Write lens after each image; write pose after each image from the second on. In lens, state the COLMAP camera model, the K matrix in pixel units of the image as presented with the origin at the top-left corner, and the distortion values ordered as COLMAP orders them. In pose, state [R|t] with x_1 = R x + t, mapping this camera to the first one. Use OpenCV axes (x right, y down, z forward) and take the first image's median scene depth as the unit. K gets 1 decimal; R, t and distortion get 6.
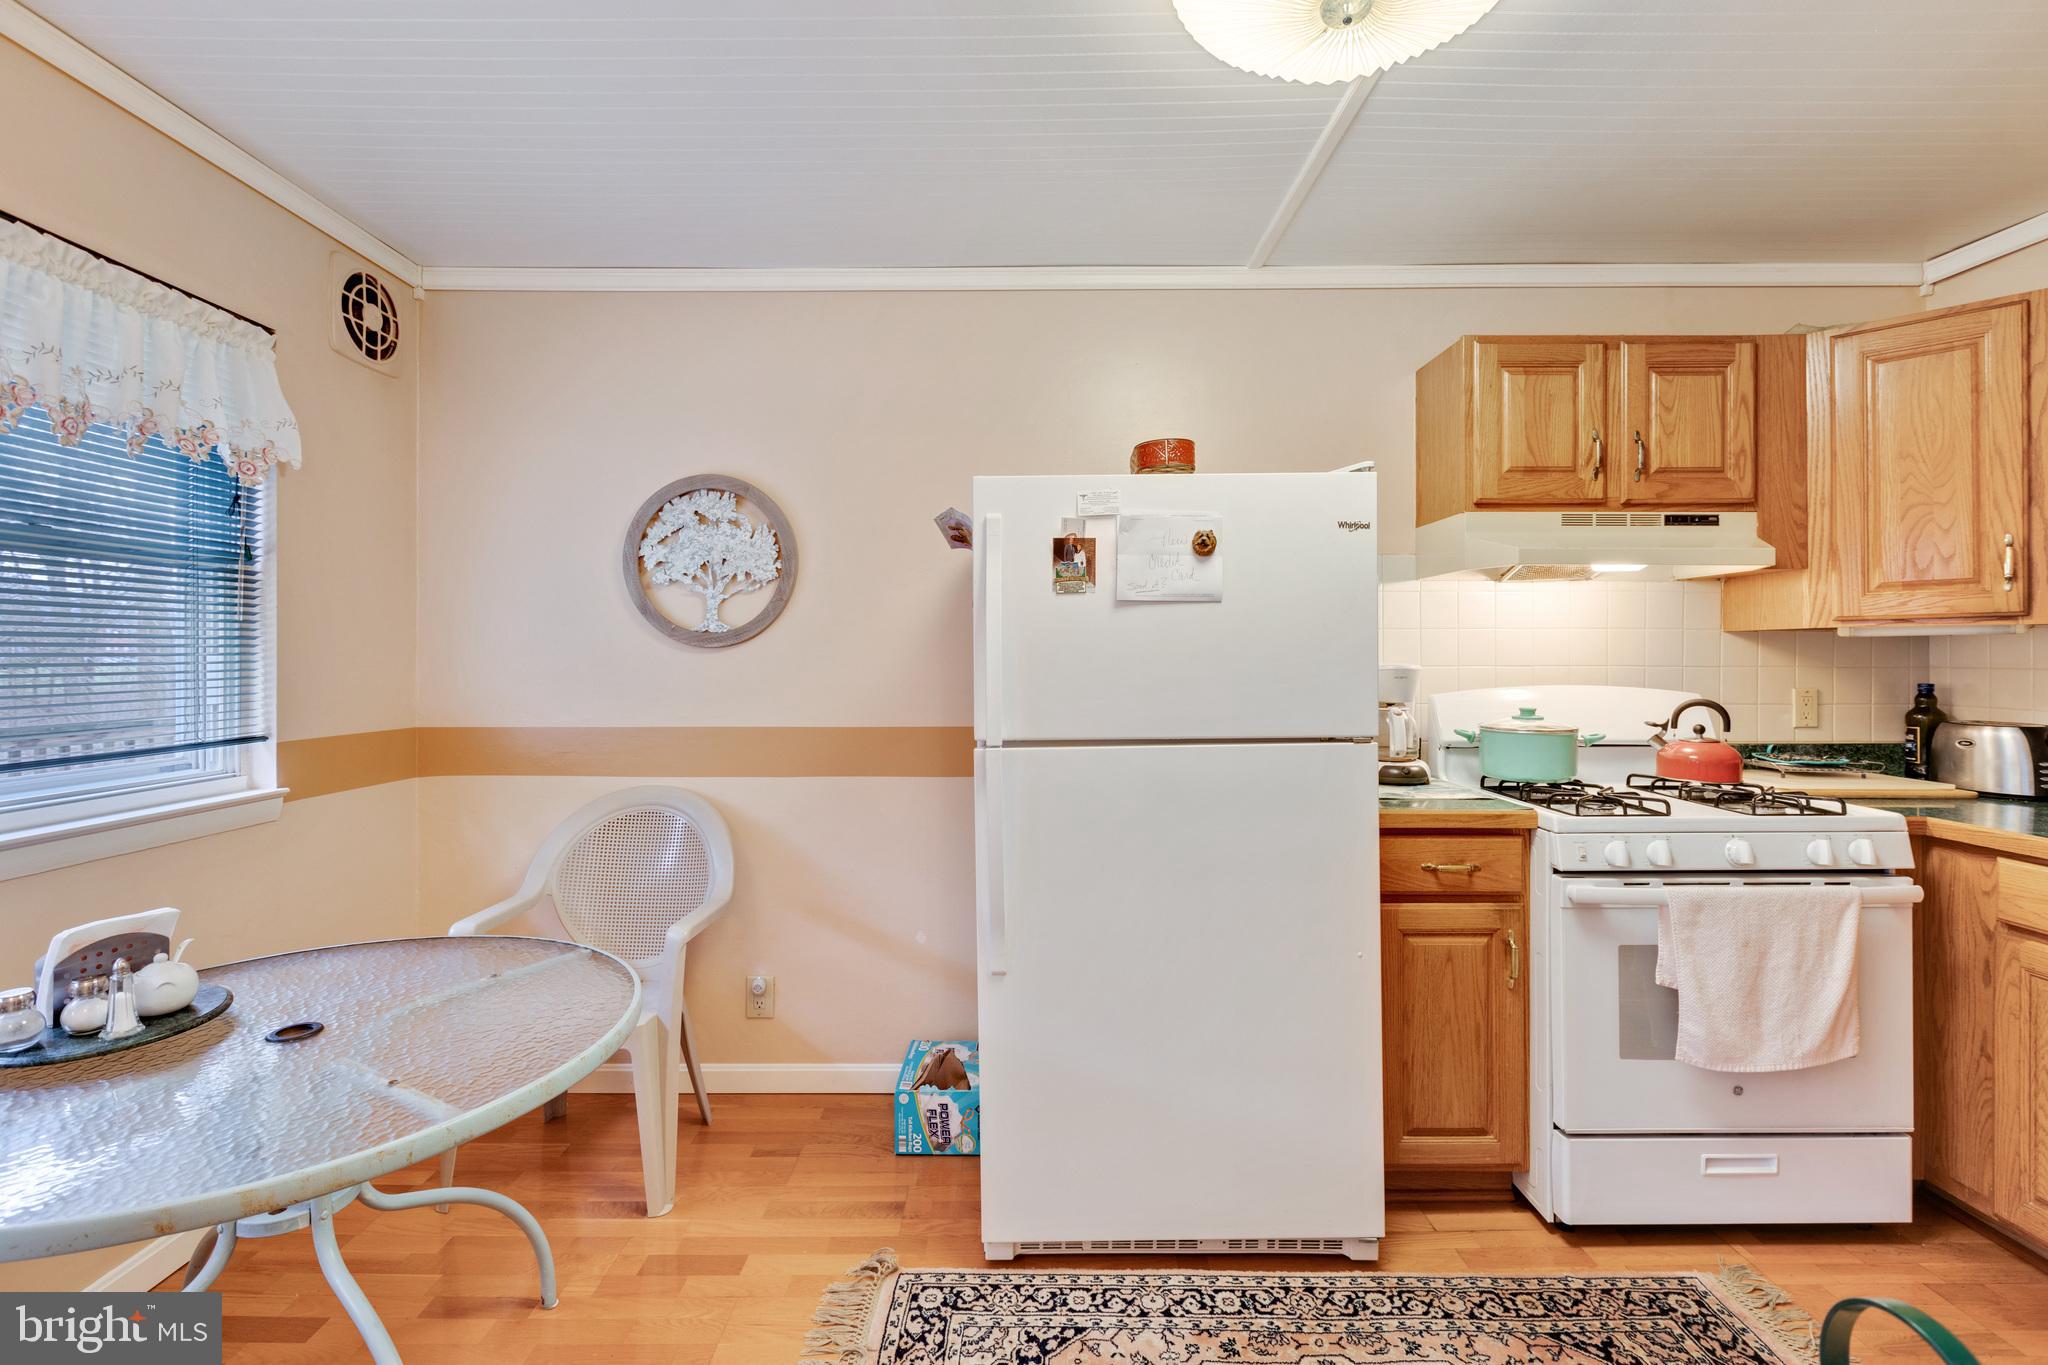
lens RADIAL K [[929.5, 0, 1032.6], [0, 929.5, 675.4], [0, 0, 1]] dist [0.001182, 0.000564]
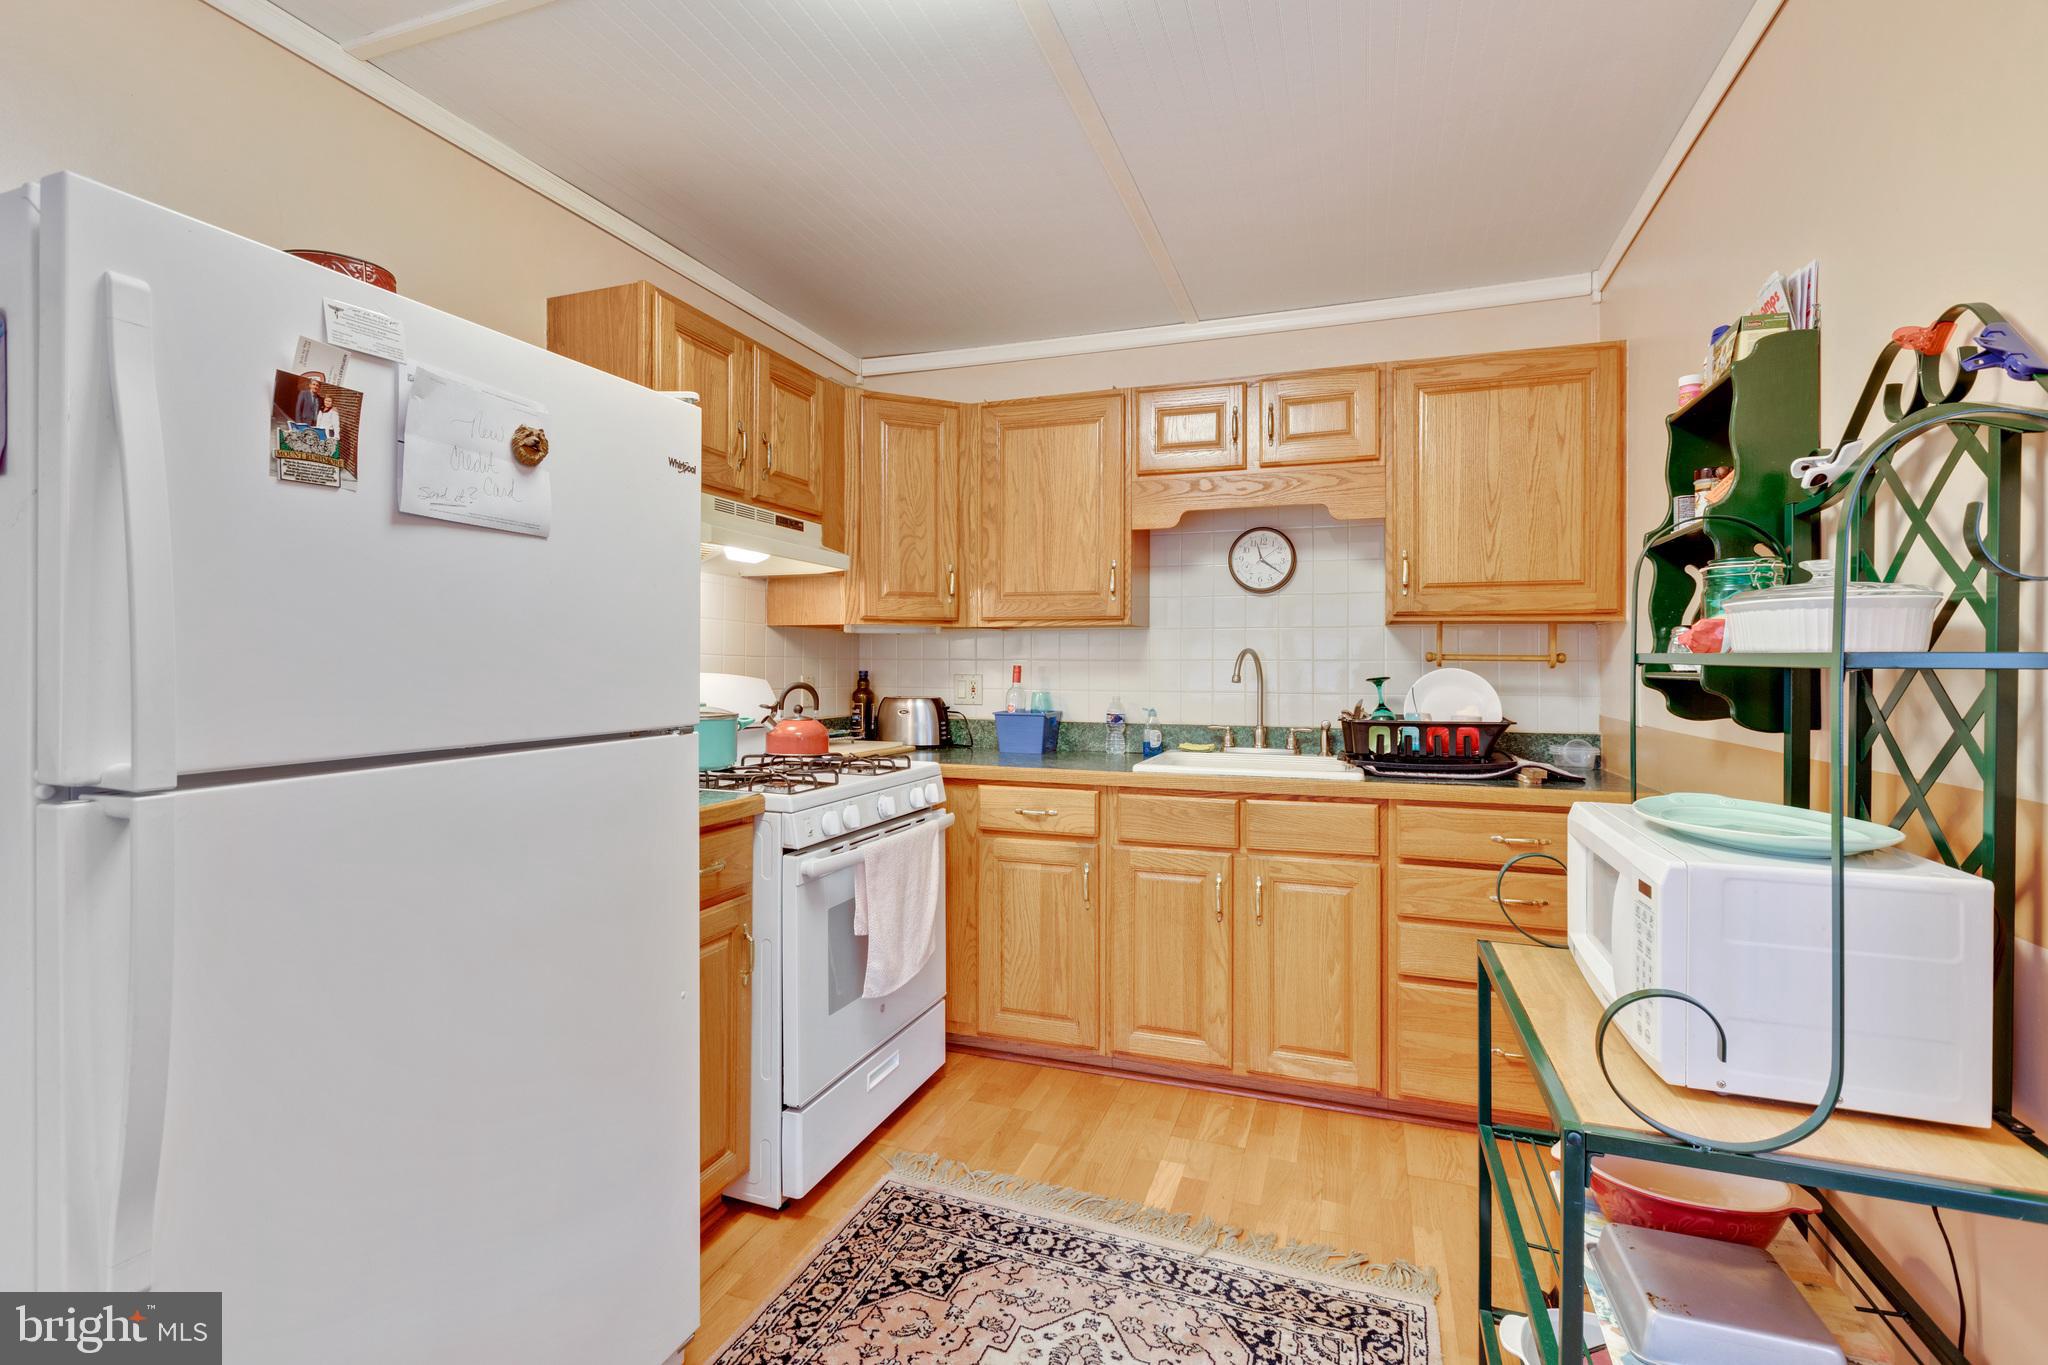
lens RADIAL K [[929.5, 0, 1029.8], [0, 929.5, 665.7], [0, 0, 1]] dist [0.001182, 0.000564]
pose [[0.349651, 0.003727, 0.936873, -0.278297], [0.014648, 0.999848, -0.009445, 0.022819], [-0.936766, 0.017025, 0.349543, 0.389719]]
